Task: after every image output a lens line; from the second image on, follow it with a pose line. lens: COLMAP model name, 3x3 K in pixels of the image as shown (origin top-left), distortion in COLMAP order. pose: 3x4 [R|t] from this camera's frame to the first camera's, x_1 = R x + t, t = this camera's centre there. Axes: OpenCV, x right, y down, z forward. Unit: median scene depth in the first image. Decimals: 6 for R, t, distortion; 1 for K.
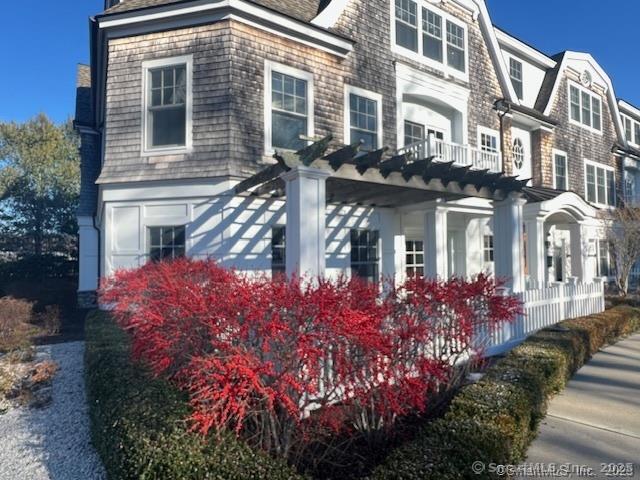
lens RADIAL K [[352.6, 0, 320.0], [0, 352.6, 240.0], [0, 0, 1]] dist [0.002732, 0.000302]
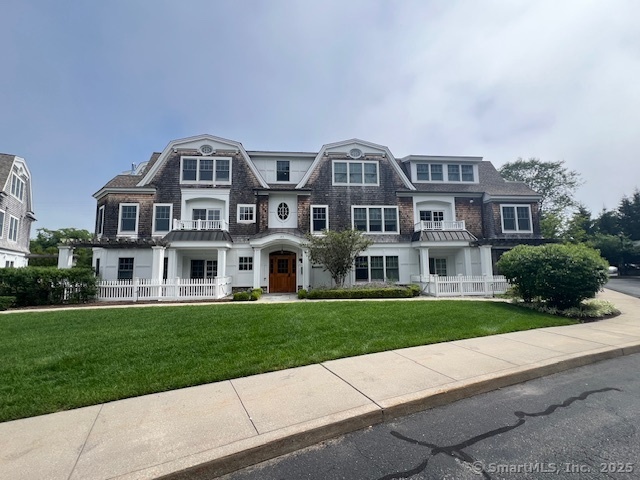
lens RADIAL K [[256.5, 0, 319.4], [0, 256.5, 240.1], [0, 0, 1]] dist [-0.000840, -0.000167]
pose [[0.890335, -0.048292, -0.452737, 1.894781], [0.024307, 0.997983, -0.058651, -0.017783], [0.454656, 0.041214, 0.889713, -0.132613]]
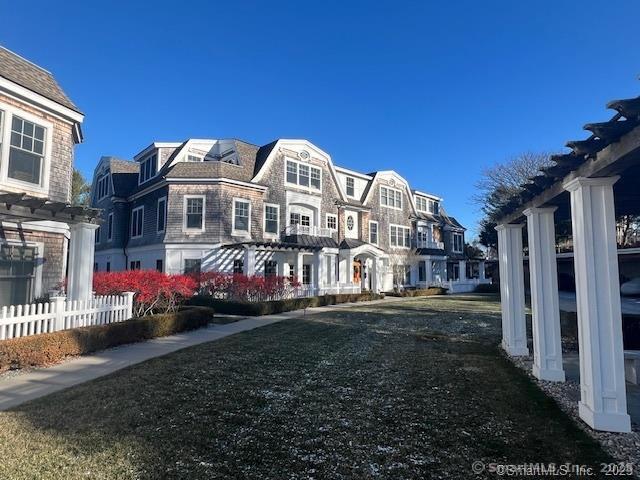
lens RADIAL K [[352.6, 0, 320.0], [0, 352.6, 240.0], [0, 0, 1]] dist [0.002732, 0.000302]
pose [[0.980363, 0.027332, 0.195298, -0.018291], [-0.017049, 0.998388, -0.054141, -0.044253], [-0.196463, 0.049748, 0.979248, -1.397489]]
